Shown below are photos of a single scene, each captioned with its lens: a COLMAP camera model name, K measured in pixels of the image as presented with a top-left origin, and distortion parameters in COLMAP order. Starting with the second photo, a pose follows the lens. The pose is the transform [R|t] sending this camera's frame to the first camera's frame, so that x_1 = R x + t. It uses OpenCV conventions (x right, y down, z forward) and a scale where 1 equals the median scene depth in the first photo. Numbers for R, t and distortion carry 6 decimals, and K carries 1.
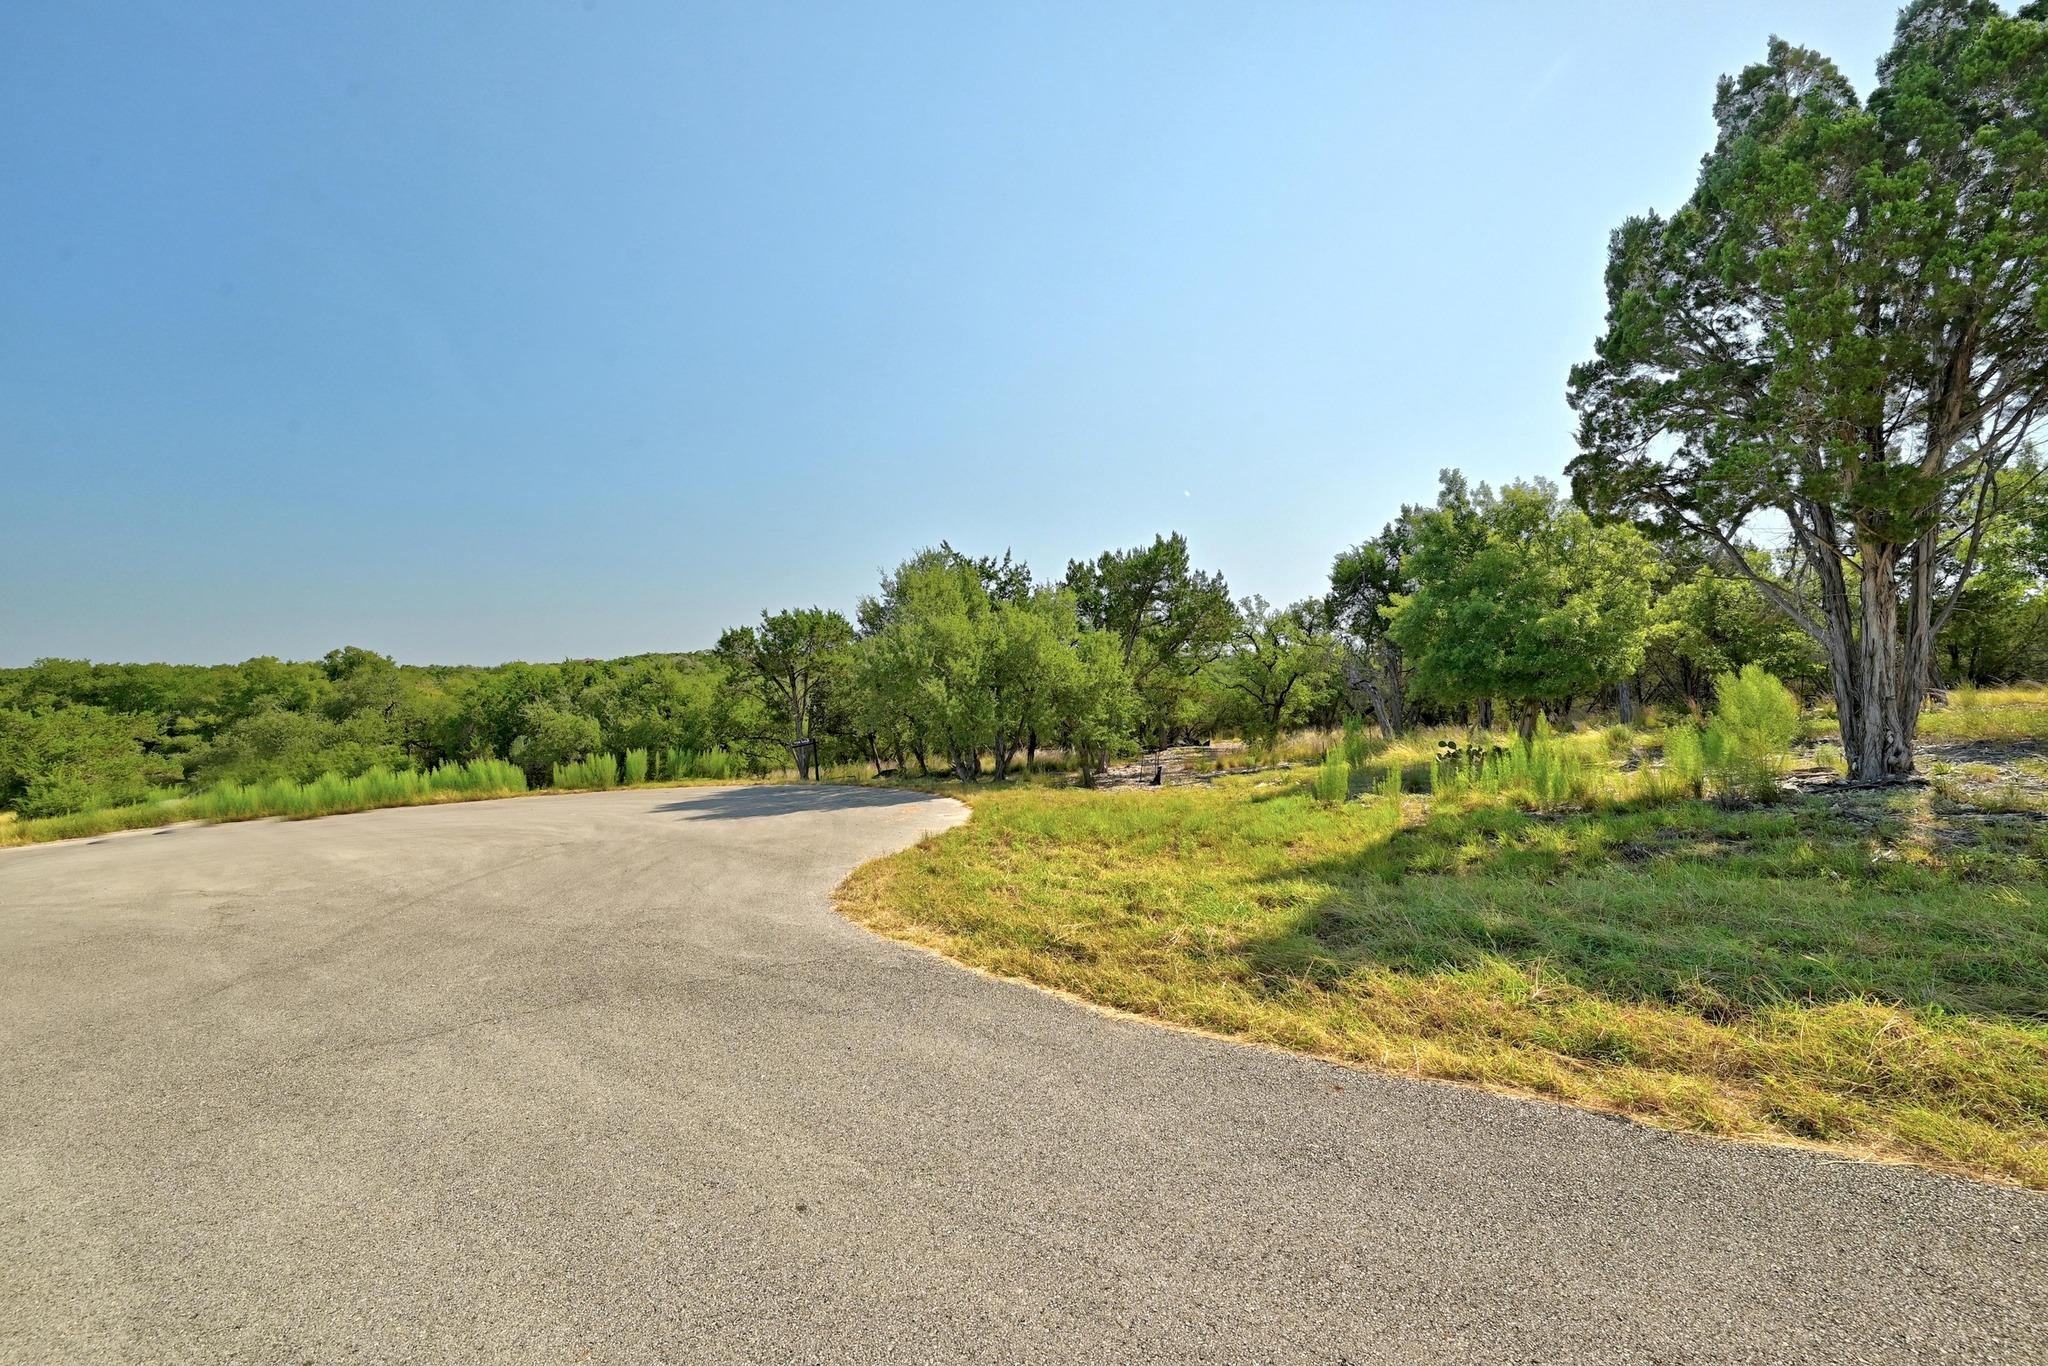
lens RADIAL K [[819.2, 0, 1024.0], [0, 819.2, 683.0], [0, 0, 1]] dist [-0.000152, -0.000134]
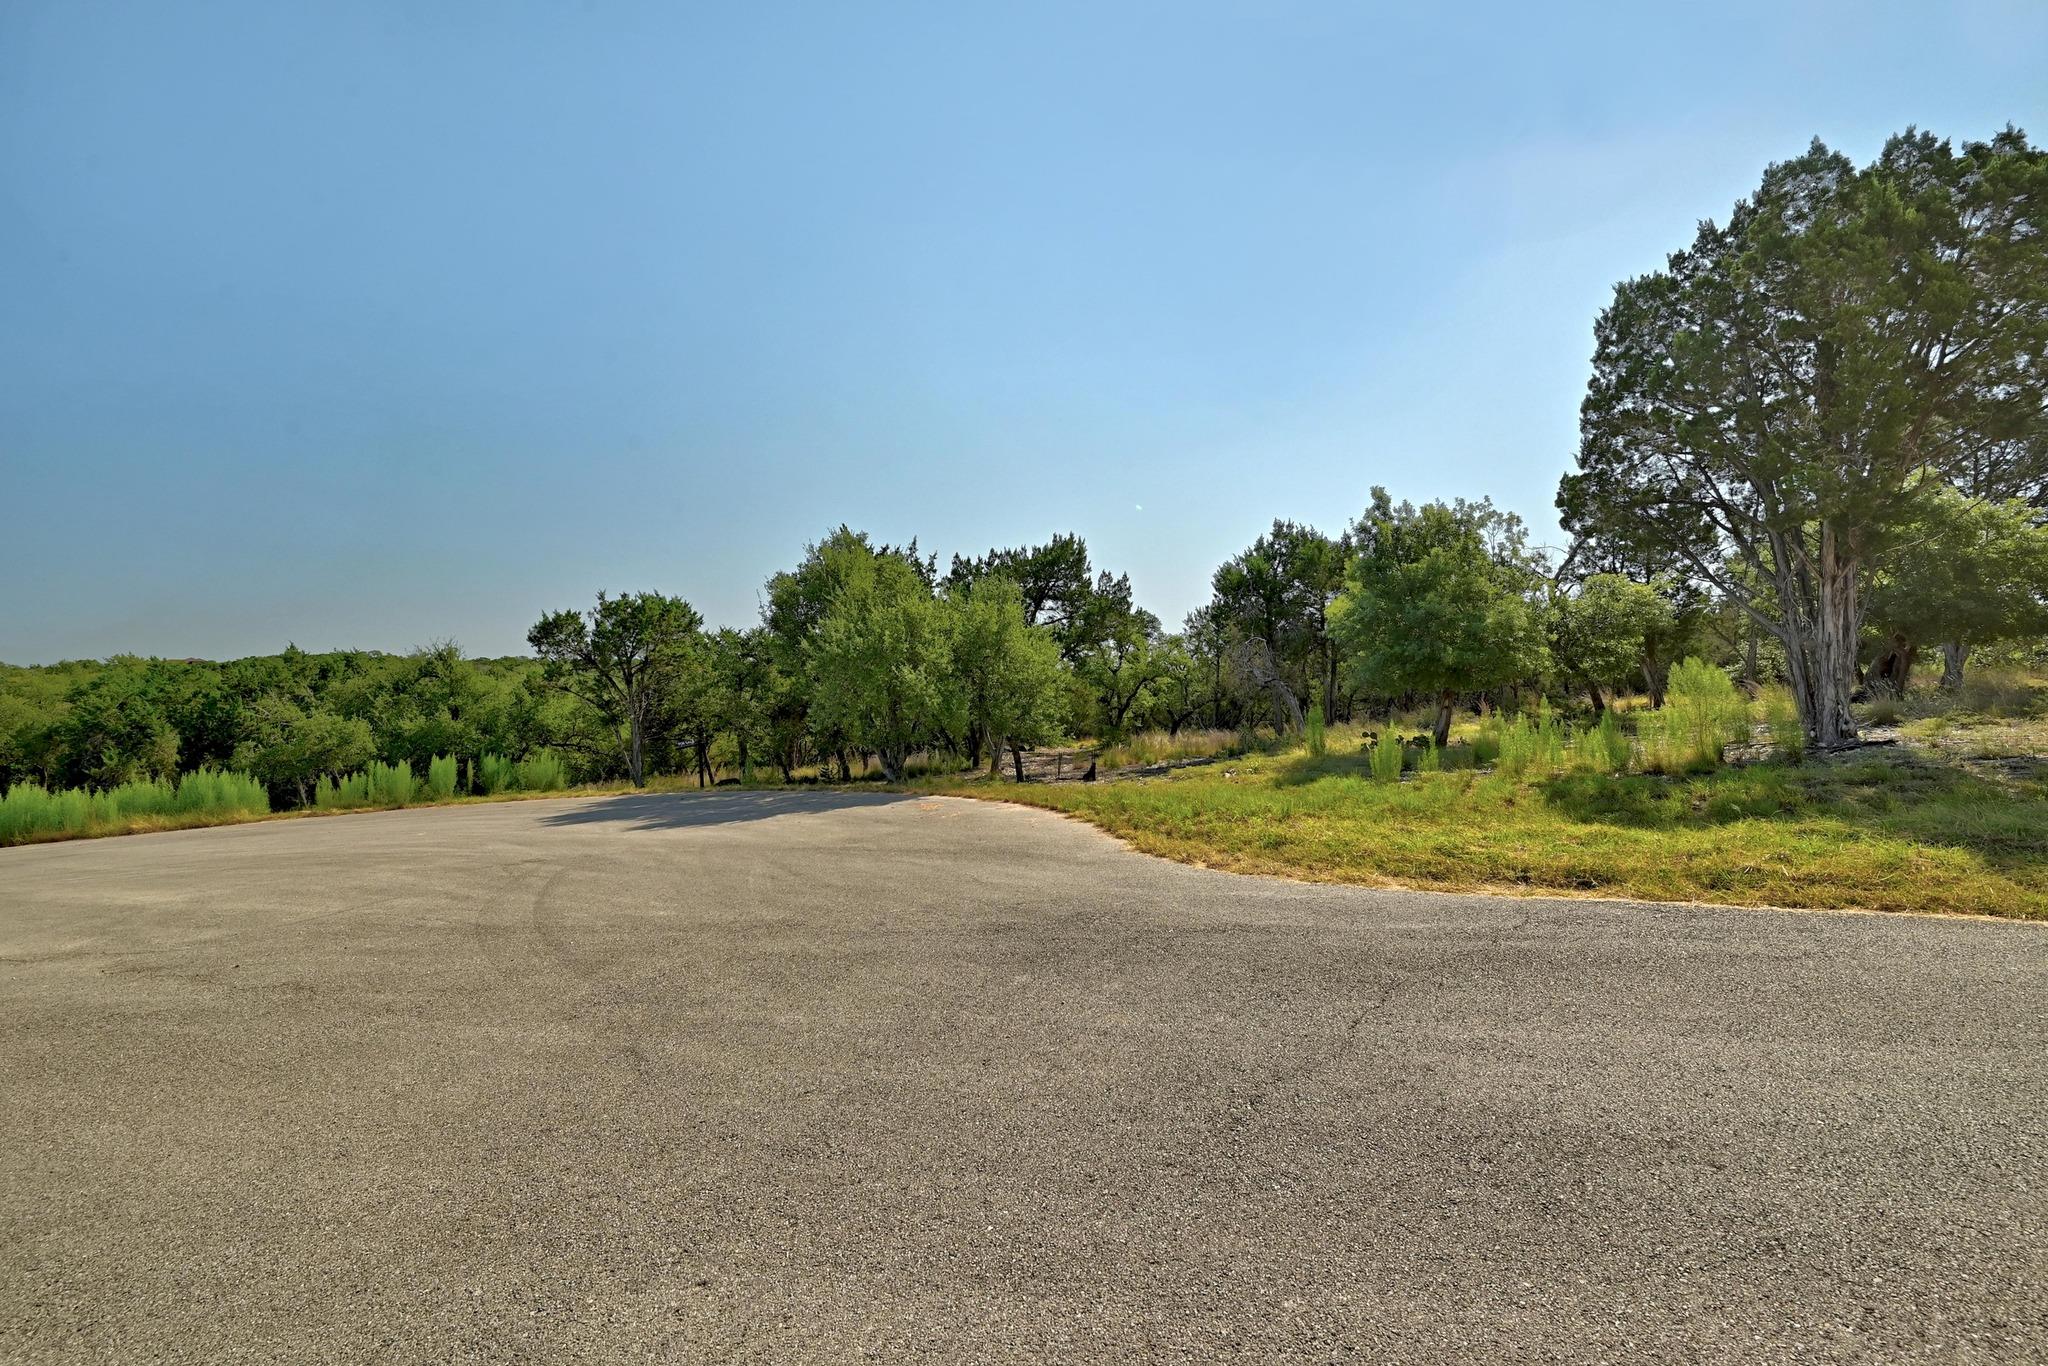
lens RADIAL K [[819.9, 0, 1024.0], [0, 819.9, 683.0], [0, 0, 1]] dist [0.001301, 0.000196]
pose [[0.950988, 0.013783, 0.308919, -0.184560], [-0.008374, 0.999788, -0.018827, 0.020218], [-0.309113, 0.015318, 0.950902, 0.062963]]
